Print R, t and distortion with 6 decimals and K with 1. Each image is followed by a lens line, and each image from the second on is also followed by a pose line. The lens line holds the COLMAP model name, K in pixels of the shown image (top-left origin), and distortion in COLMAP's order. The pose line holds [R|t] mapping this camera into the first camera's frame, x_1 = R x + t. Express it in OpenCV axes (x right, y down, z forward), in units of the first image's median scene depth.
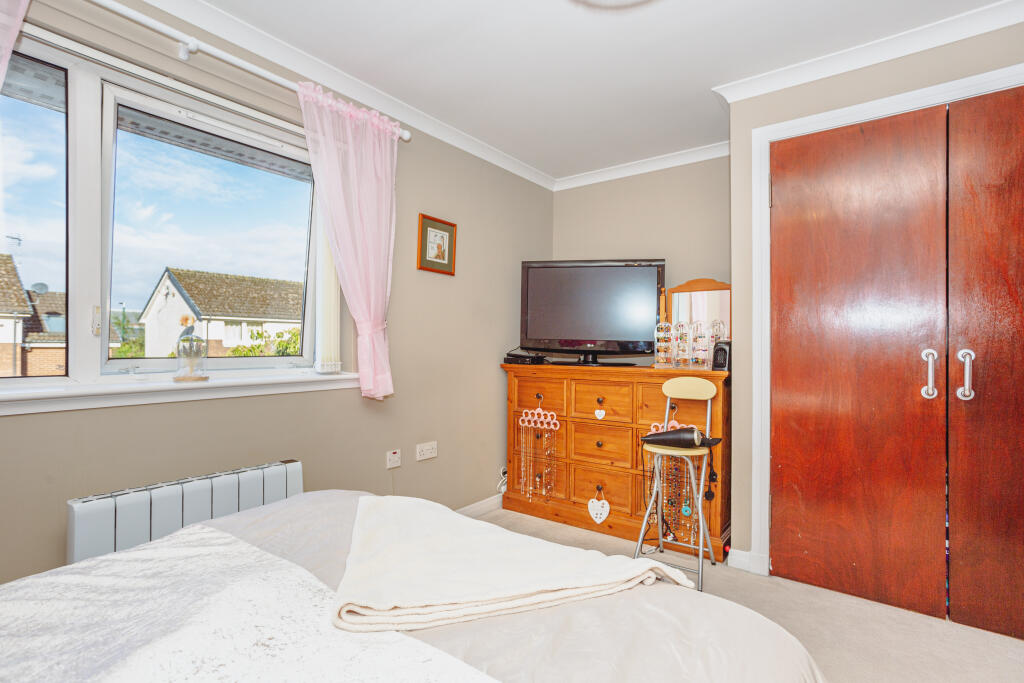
lens RADIAL K [[495.3, 0, 506.8], [0, 495.3, 344.9], [0, 0, 1]] dist [-0.057522, 0.034208]
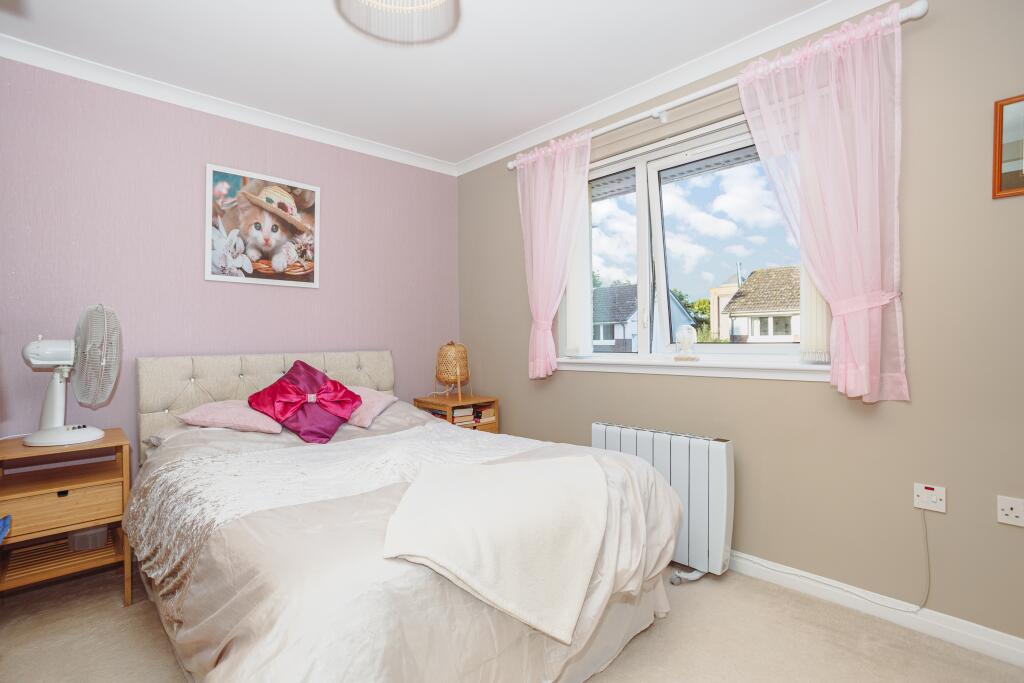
lens RADIAL K [[495.3, 0, 506.8], [0, 495.3, 344.9], [0, 0, 1]] dist [-0.057522, 0.034208]
pose [[-0.170337, -0.009949, -0.985336, 0.401350], [-0.004526, 0.999946, -0.009314, 0.026568], [0.985375, 0.002873, -0.170373, 0.428667]]
